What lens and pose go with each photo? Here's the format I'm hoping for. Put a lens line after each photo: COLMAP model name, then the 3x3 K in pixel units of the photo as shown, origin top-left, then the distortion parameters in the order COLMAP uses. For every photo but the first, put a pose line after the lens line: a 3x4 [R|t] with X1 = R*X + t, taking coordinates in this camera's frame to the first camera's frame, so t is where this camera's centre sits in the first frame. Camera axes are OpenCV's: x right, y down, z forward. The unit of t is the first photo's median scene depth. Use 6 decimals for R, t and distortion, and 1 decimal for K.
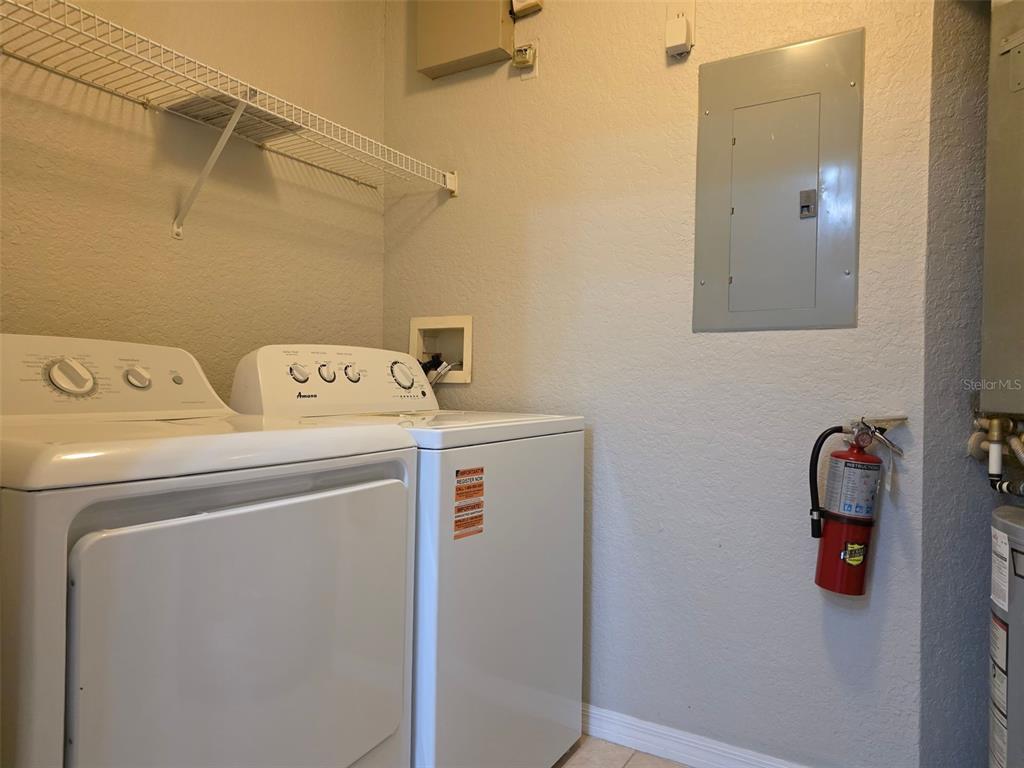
lens RADIAL K [[680.8, 0, 512.0], [0, 680.8, 384.0], [0, 0, 1]] dist [0.104930, -0.090725]
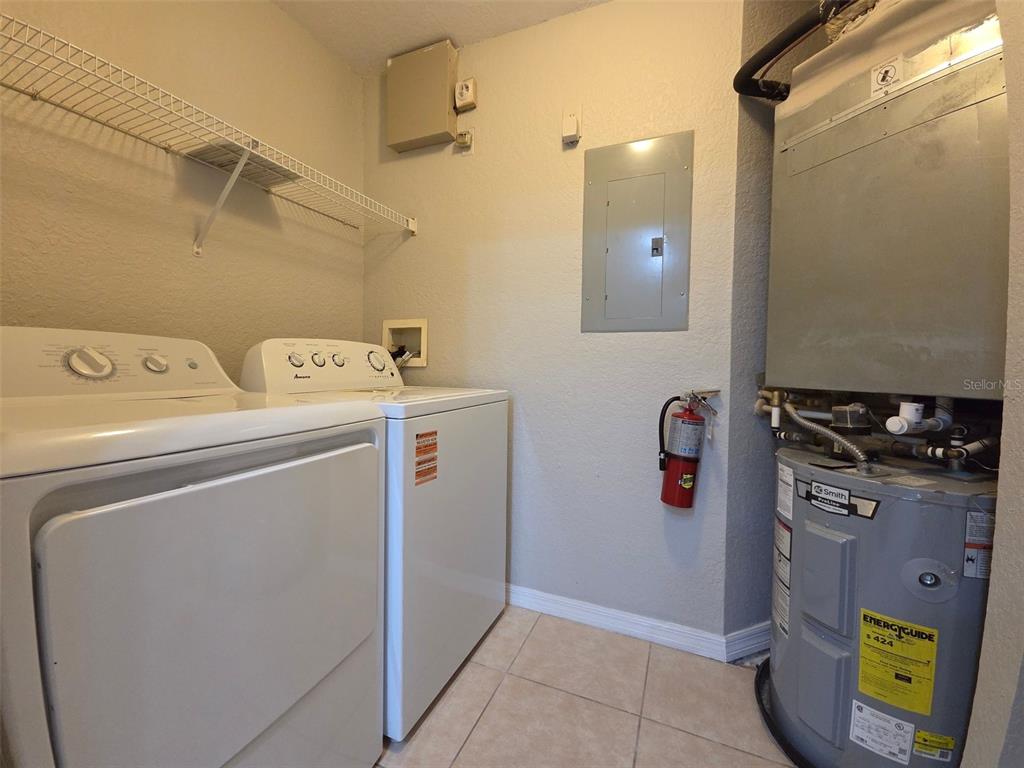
lens RADIAL K [[411.2, 0, 509.0], [0, 411.2, 377.2], [0, 0, 1]] dist [-0.003723, -0.000062]
pose [[0.990424, -0.003852, 0.138002, -0.011764], [-0.000164, 0.999577, 0.029075, -0.005920], [-0.138056, -0.028819, 0.990005, 0.166320]]
